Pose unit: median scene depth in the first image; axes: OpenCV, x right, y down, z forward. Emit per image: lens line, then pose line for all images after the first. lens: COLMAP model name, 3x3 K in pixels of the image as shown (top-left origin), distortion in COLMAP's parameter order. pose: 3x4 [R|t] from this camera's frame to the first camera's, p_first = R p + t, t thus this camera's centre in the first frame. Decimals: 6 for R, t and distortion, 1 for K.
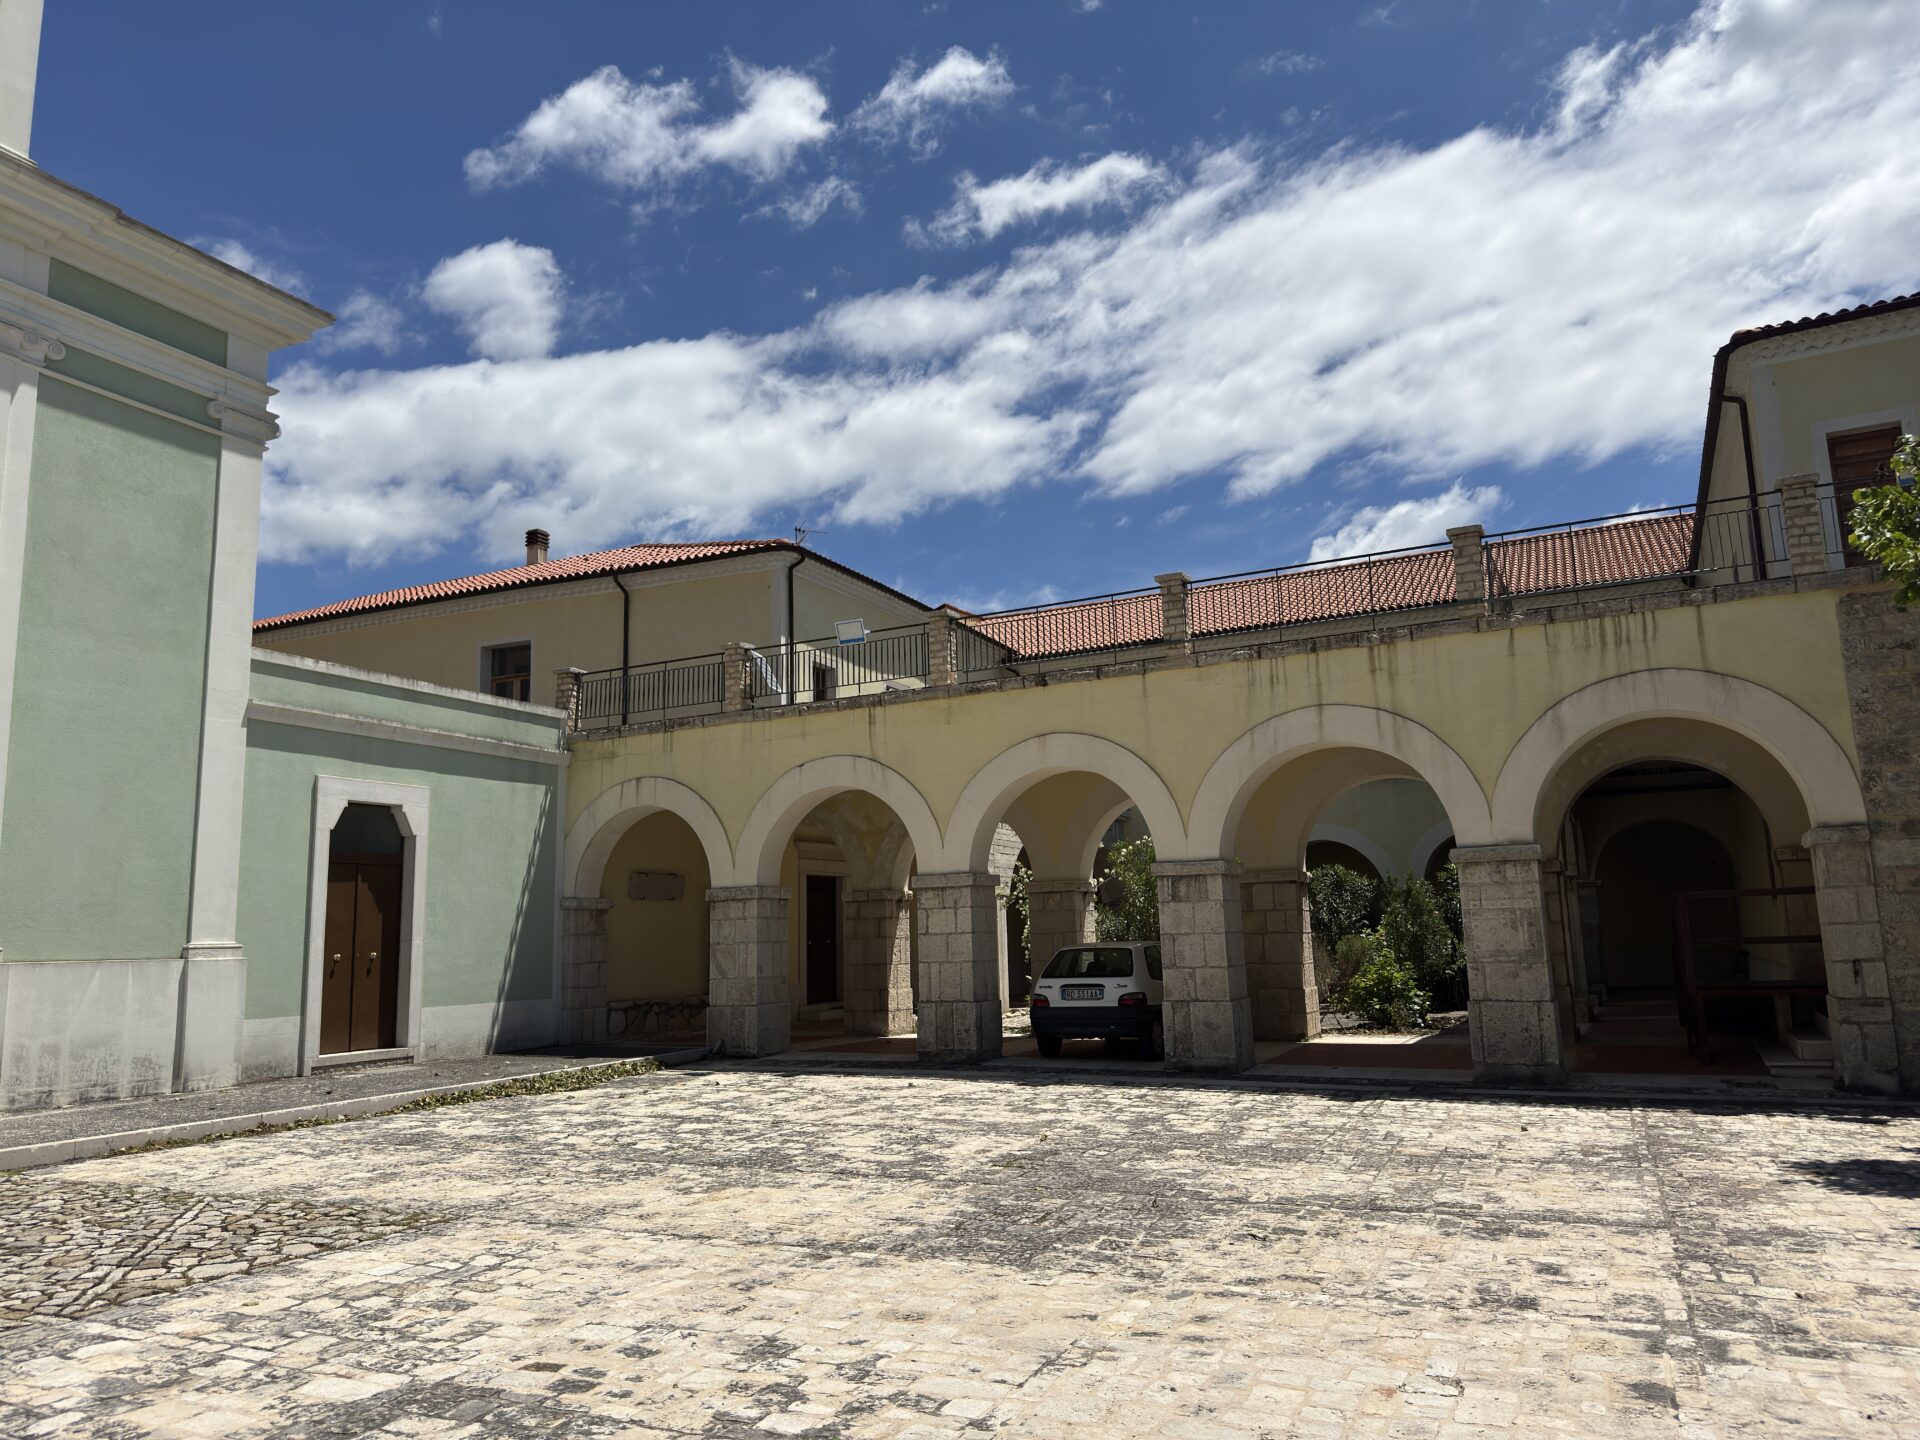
lens RADIAL K [[1317.2, 0, 962.0], [0, 1317.2, 653.6], [0, 0, 1]] dist [0.084207, -0.080706]
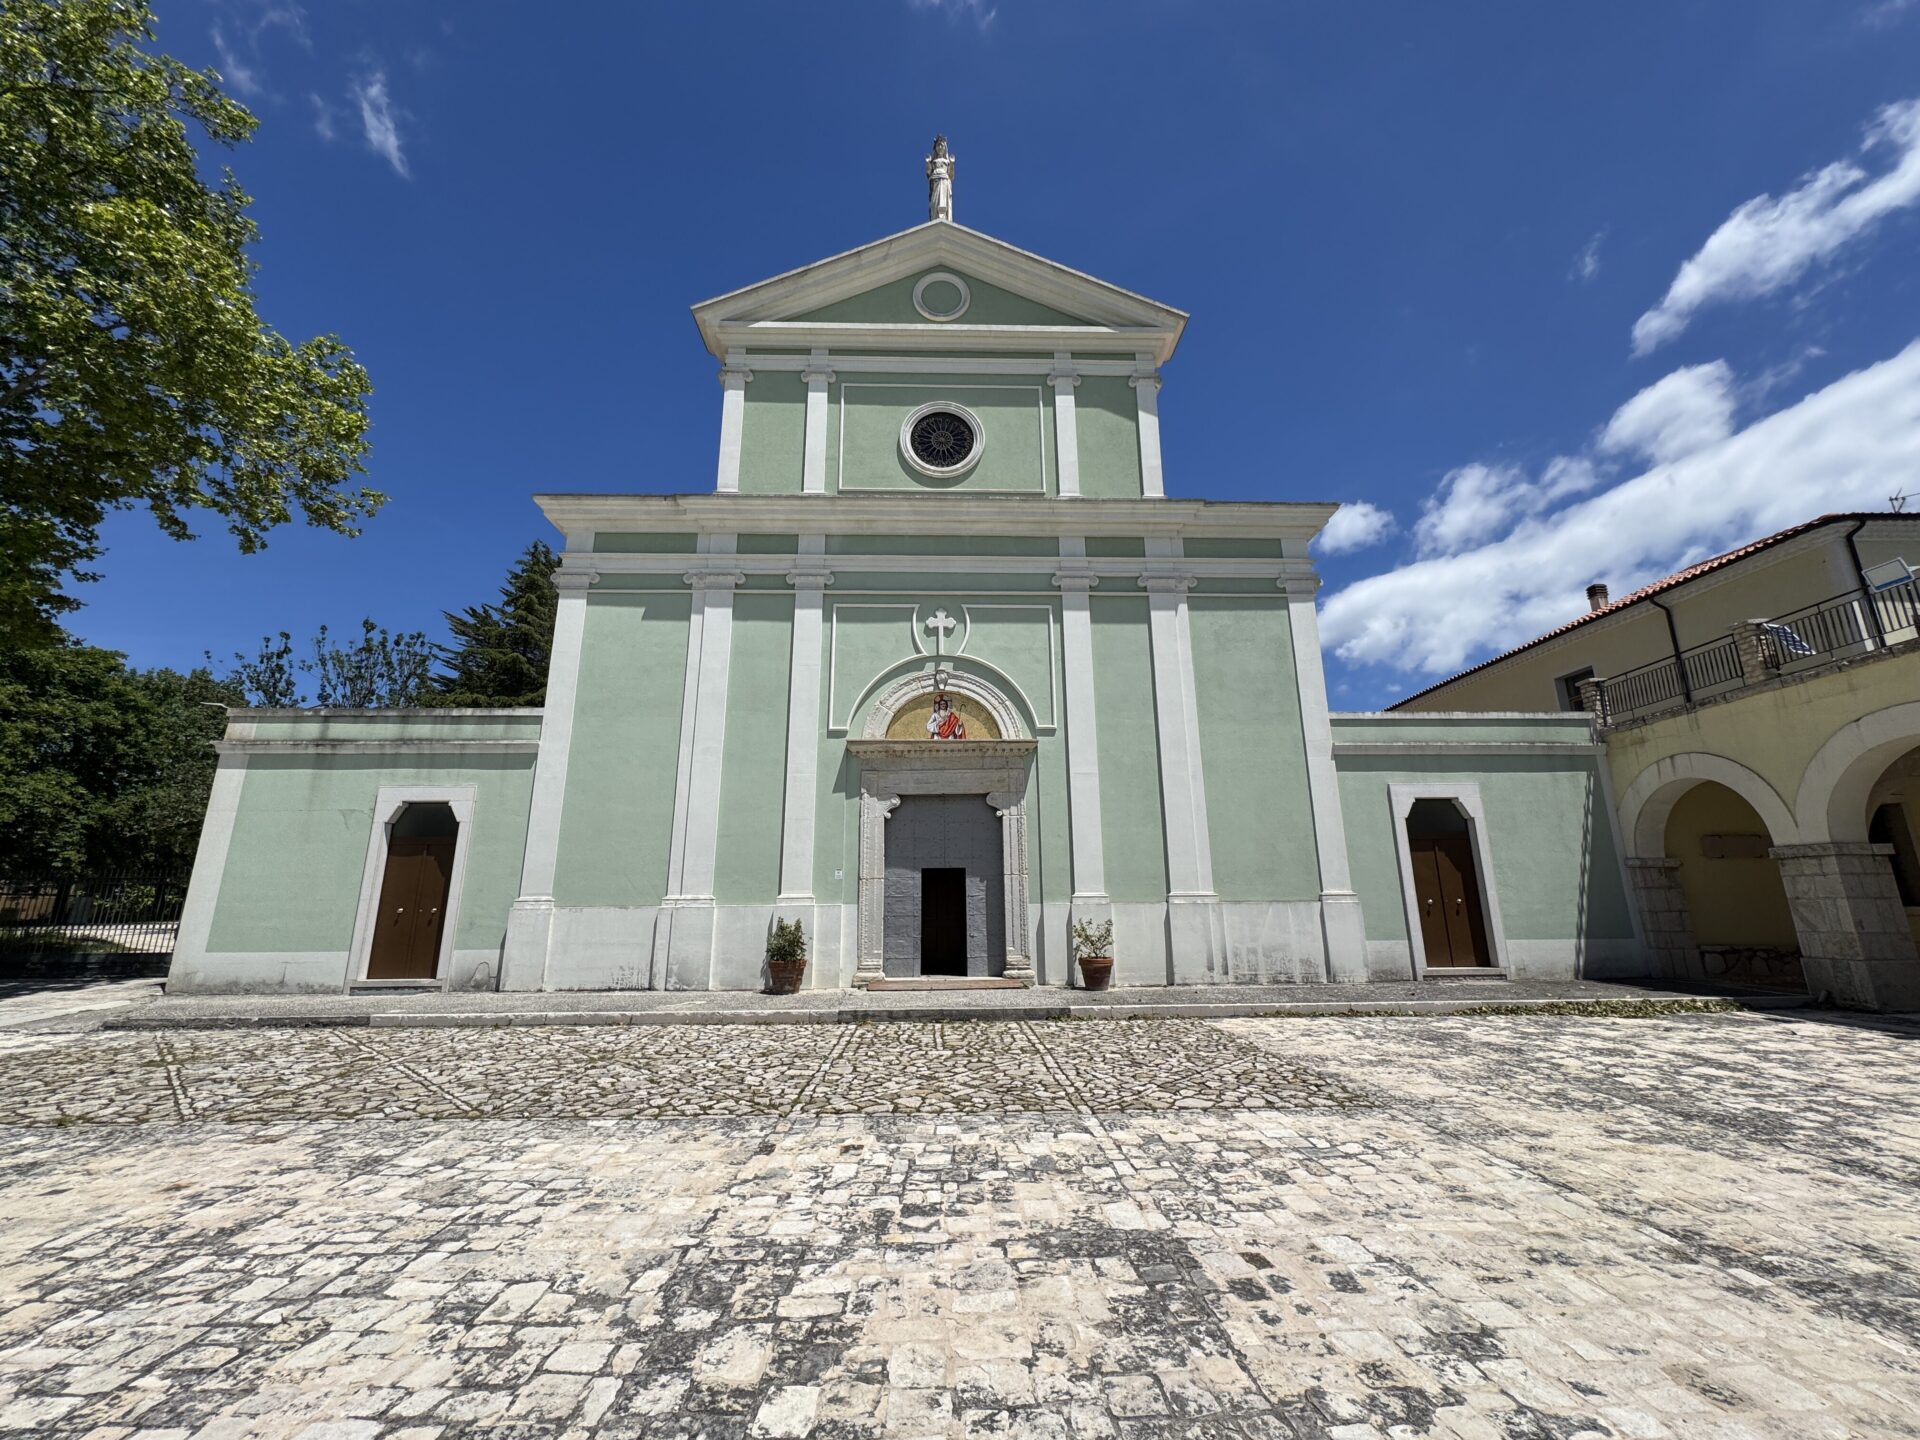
lens RADIAL K [[763.9, 0, 956.3], [0, 763.9, 701.8], [0, 0, 1]] dist [0.000274, 0.000515]
pose [[0.461410, -0.210333, -0.861894, 0.073423], [0.185598, 0.972879, -0.138058, 0.028200], [0.867556, -0.096264, 0.487933, 0.143722]]
